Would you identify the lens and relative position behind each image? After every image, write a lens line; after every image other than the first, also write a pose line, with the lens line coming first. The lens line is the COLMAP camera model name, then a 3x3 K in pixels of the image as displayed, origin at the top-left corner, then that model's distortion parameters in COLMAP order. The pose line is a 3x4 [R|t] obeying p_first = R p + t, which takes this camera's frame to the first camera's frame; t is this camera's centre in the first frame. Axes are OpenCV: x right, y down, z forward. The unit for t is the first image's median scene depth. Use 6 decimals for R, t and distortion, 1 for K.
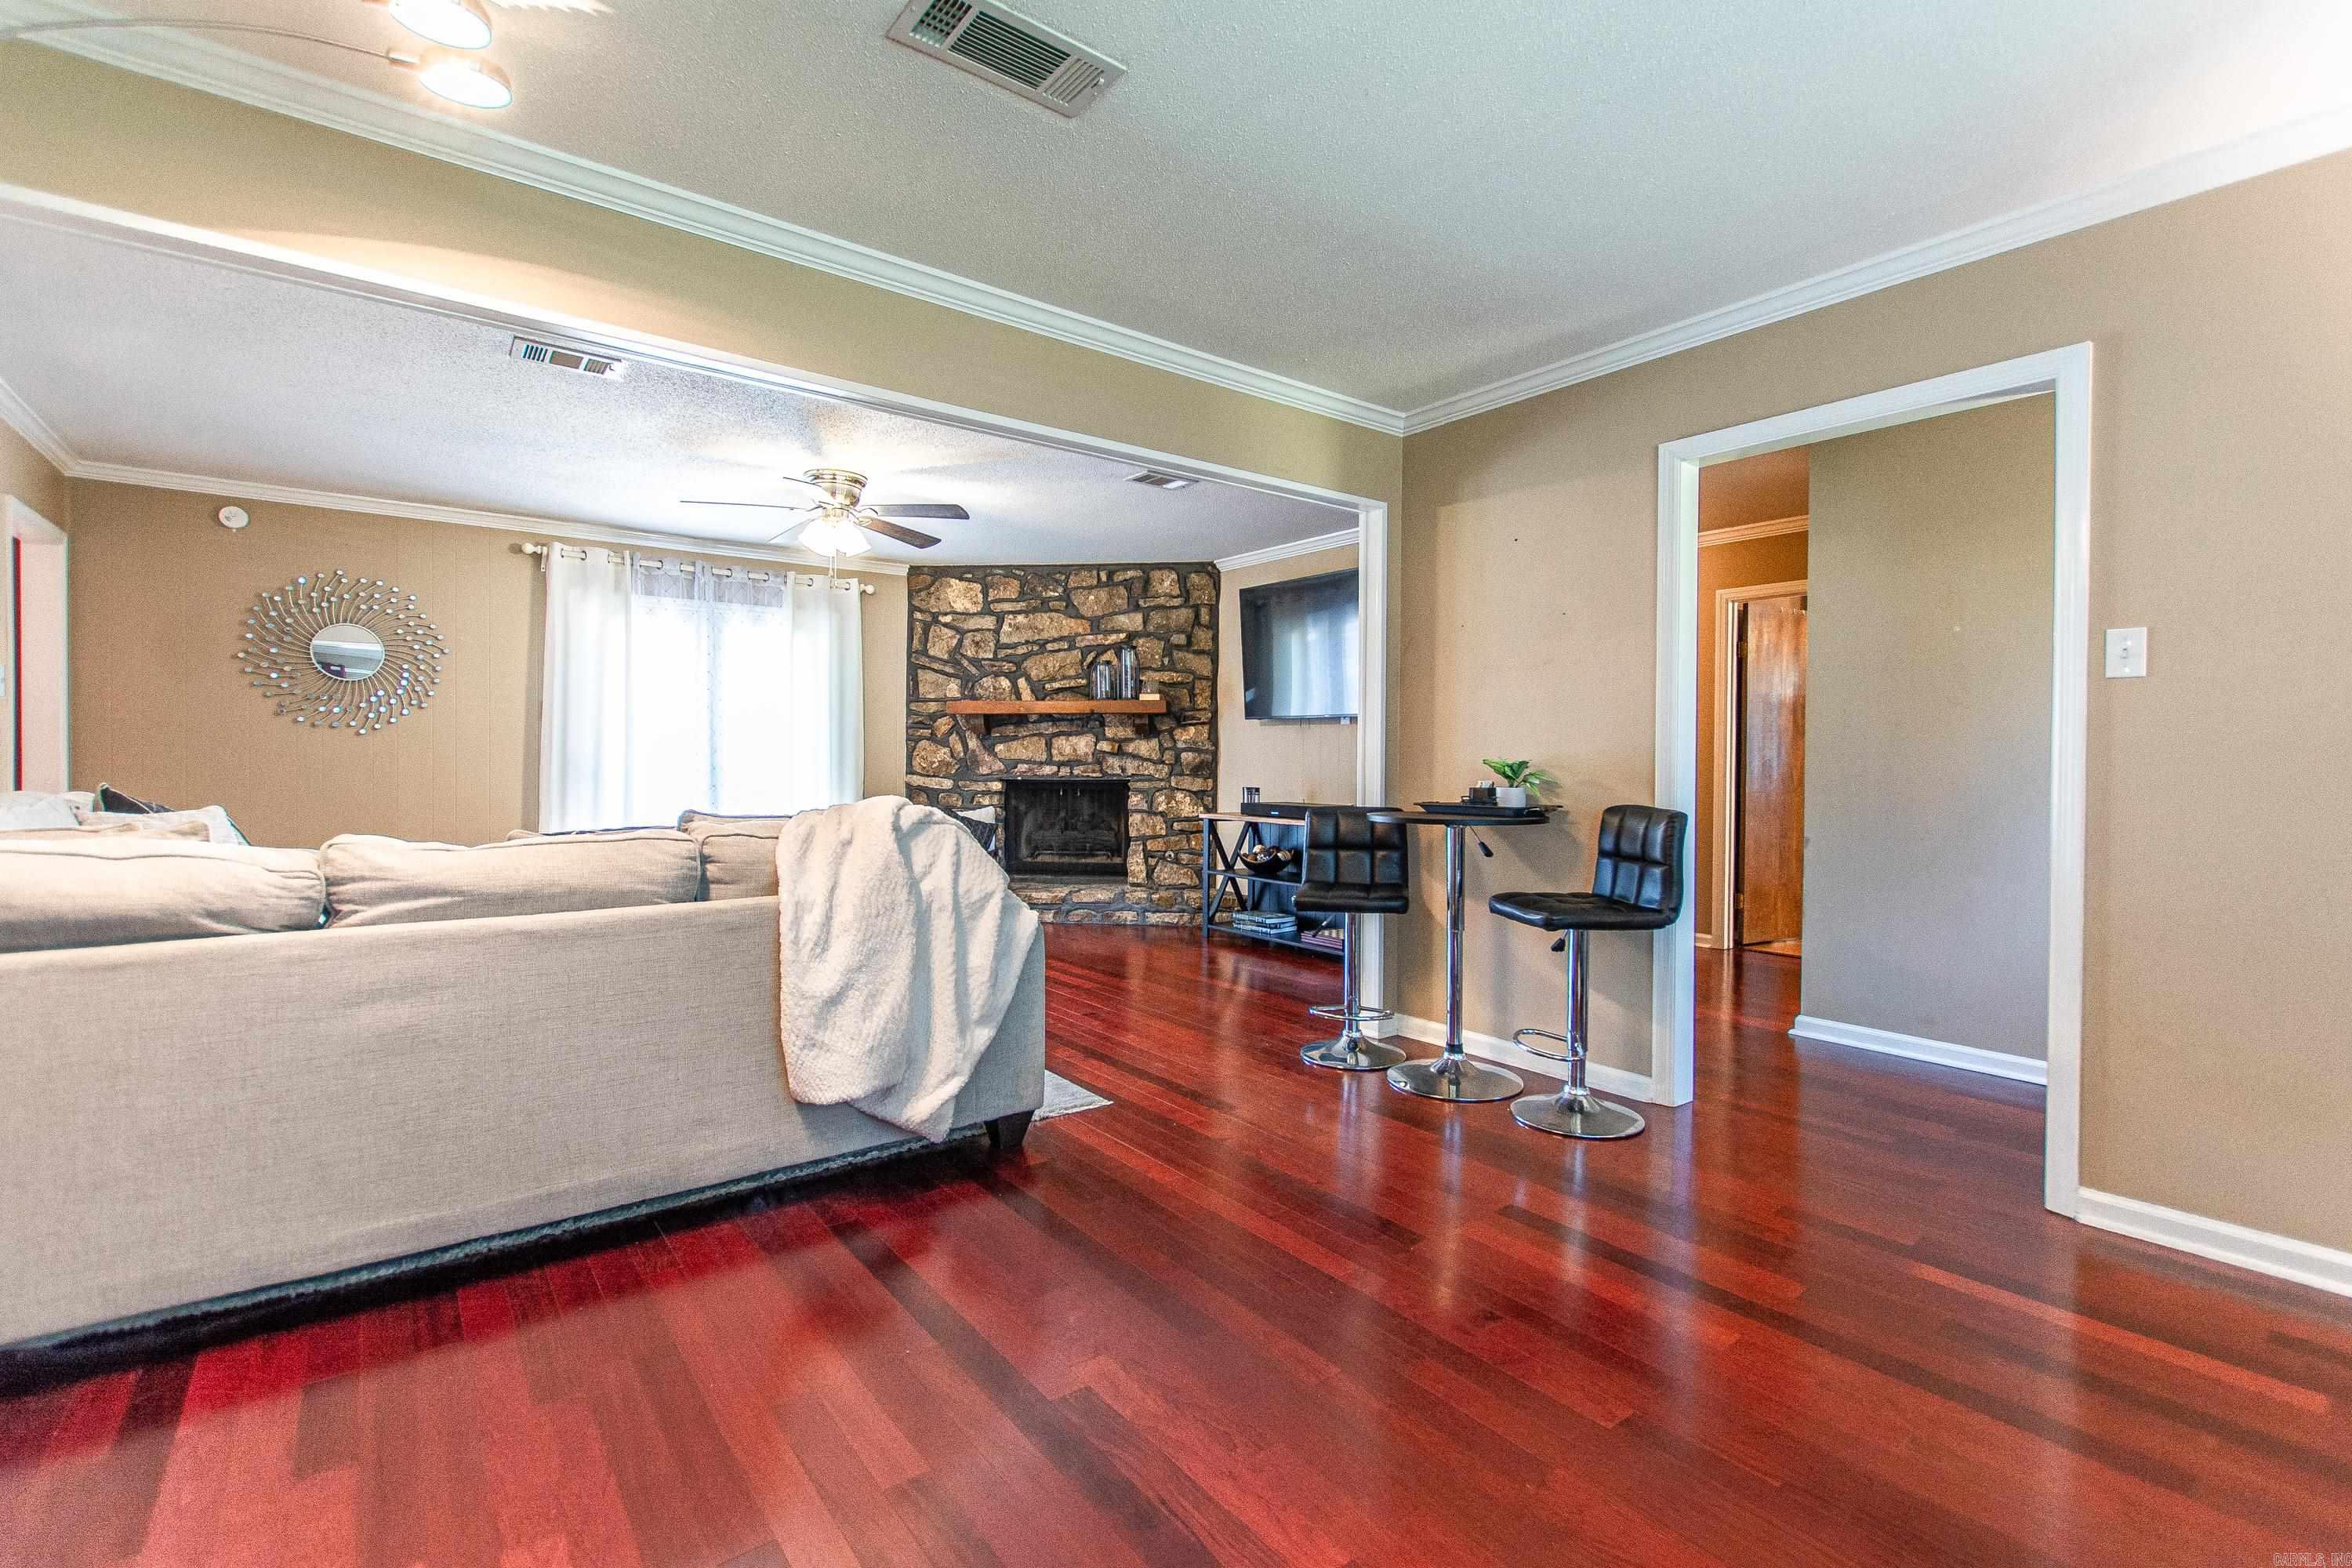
lens RADIAL K [[1031.0, 0, 1200.8], [0, 1031.0, 776.7], [0, 0, 1]] dist [0.009553, -0.007681]
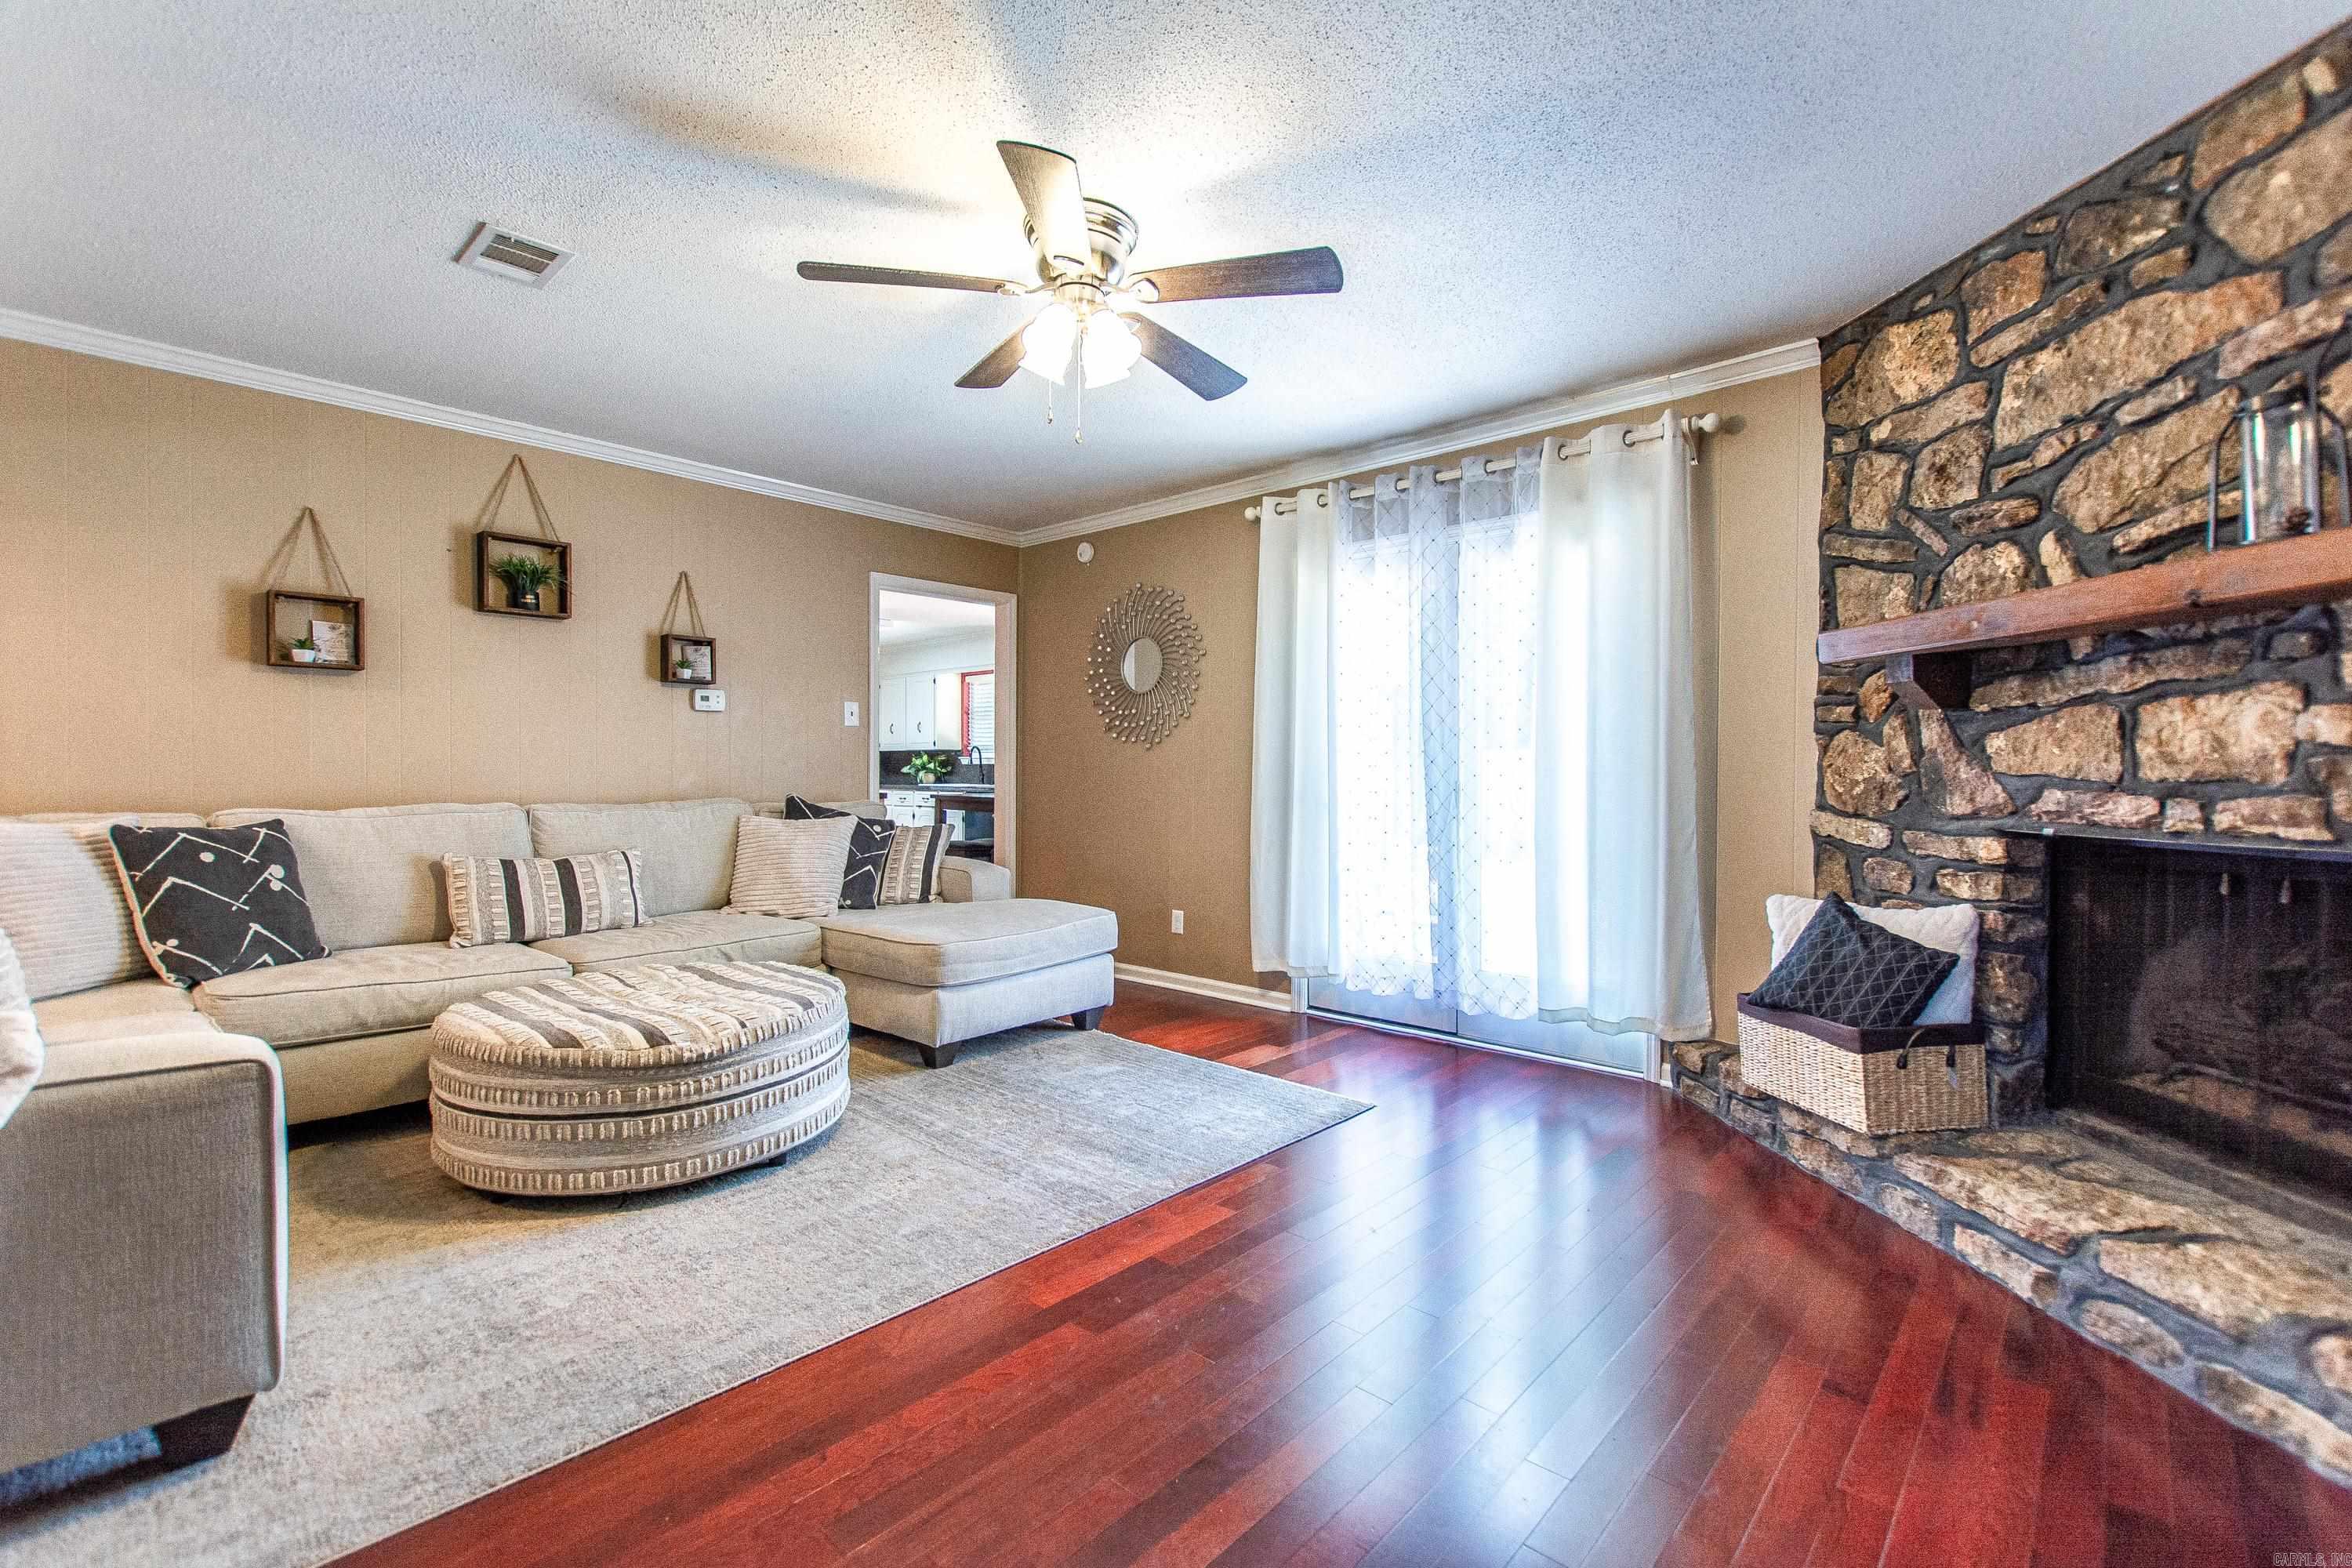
lens RADIAL K [[1031.0, 0, 1191.0], [0, 1031.0, 778.3], [0, 0, 1]] dist [0.009553, -0.007681]
pose [[0.162770, 0.003471, -0.986658, 0.115137], [-0.018220, 0.999834, 0.000511, -0.011040], [0.986496, 0.017894, 0.162806, 0.673953]]
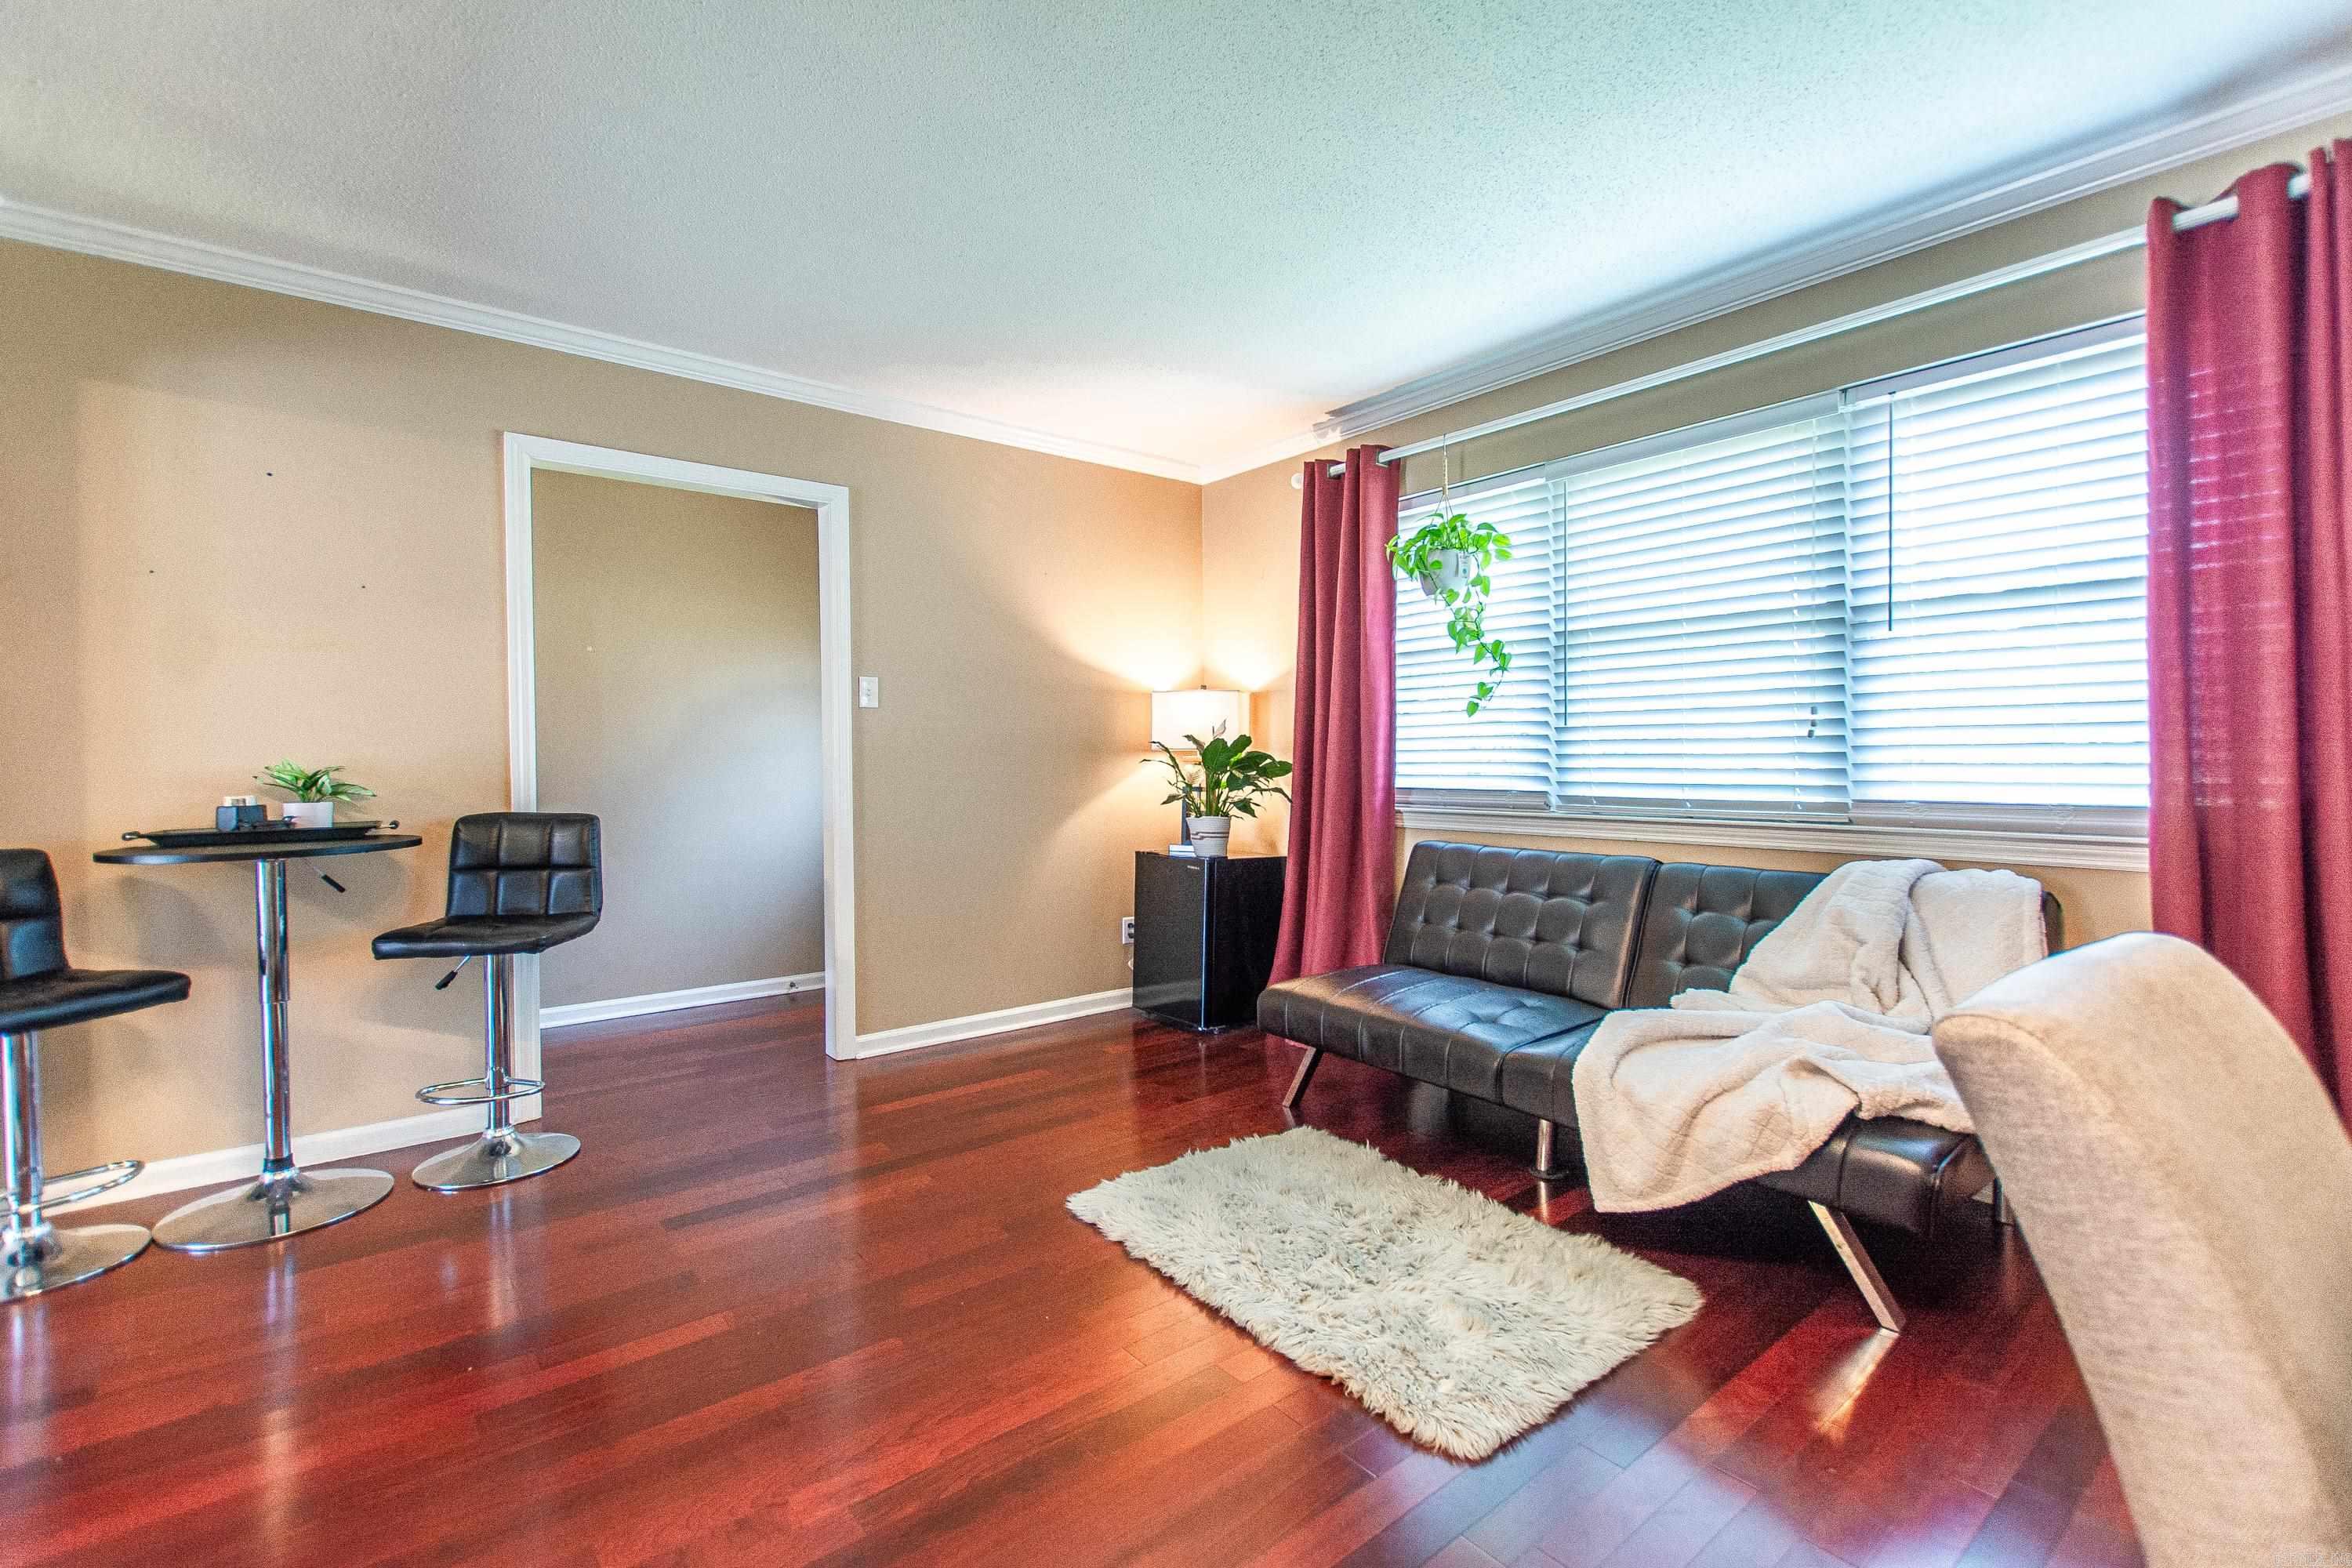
lens RADIAL K [[1031.0, 0, 1176.7], [0, 1031.0, 780.4], [0, 0, 1]] dist [0.009553, -0.007681]
pose [[-0.000372, -0.031882, 0.999492, -0.248991], [0.023824, 0.999208, 0.031882, -0.008510], [-0.999716, 0.023824, 0.000387, 0.188244]]
